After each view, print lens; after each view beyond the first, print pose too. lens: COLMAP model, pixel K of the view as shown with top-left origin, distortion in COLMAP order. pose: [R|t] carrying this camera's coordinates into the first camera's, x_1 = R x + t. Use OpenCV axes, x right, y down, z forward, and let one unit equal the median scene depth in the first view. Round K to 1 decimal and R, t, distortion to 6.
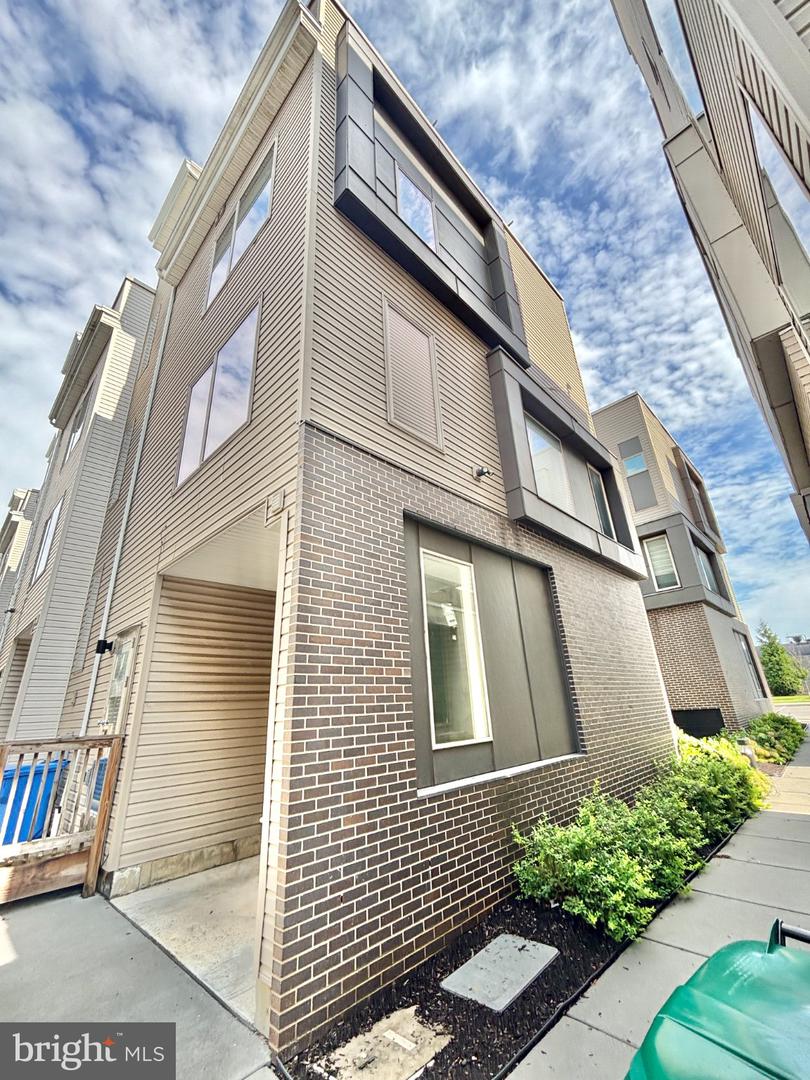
lens RADIAL K [[438.9, 0, 406.6], [0, 438.9, 538.5], [0, 0, 1]] dist [-0.003703, 0.001336]
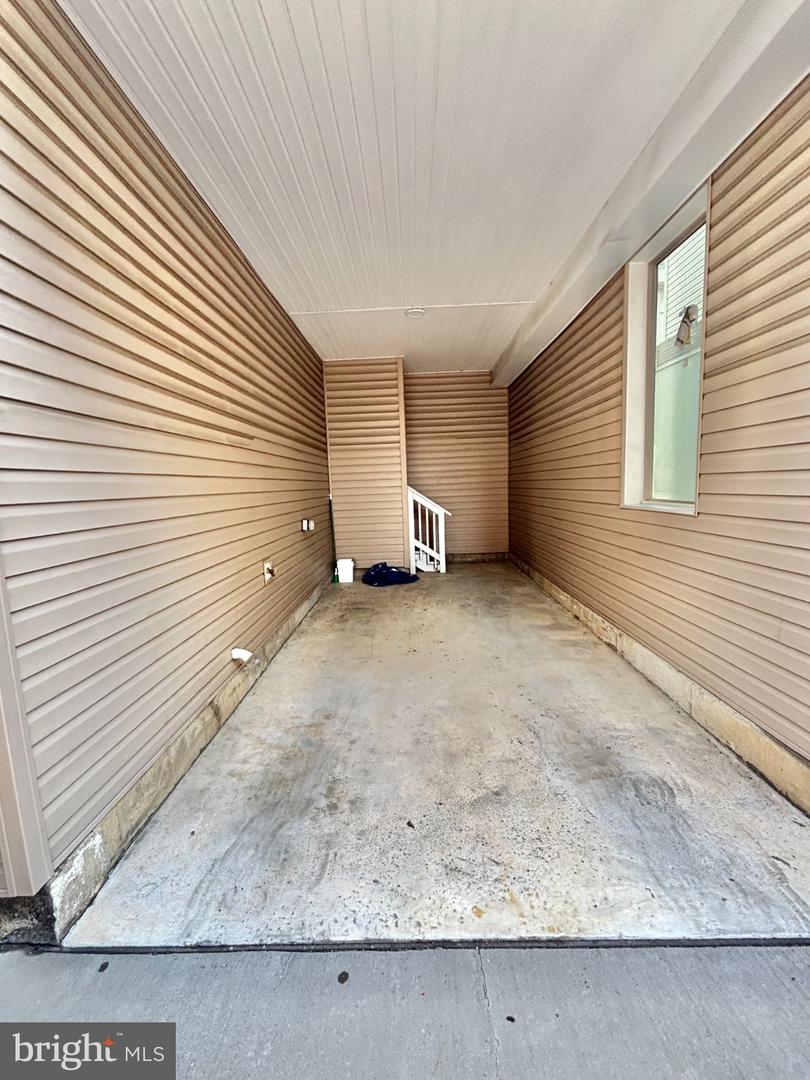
lens RADIAL K [[438.9, 0, 405.0], [0, 438.9, 541.3], [0, 0, 1]] dist [-0.003703, 0.001336]
pose [[0.724759, -0.060858, 0.686309, -0.793041], [-0.250203, 0.904847, 0.344457, 0.402227], [-0.641968, -0.421365, 0.640570, 0.840963]]
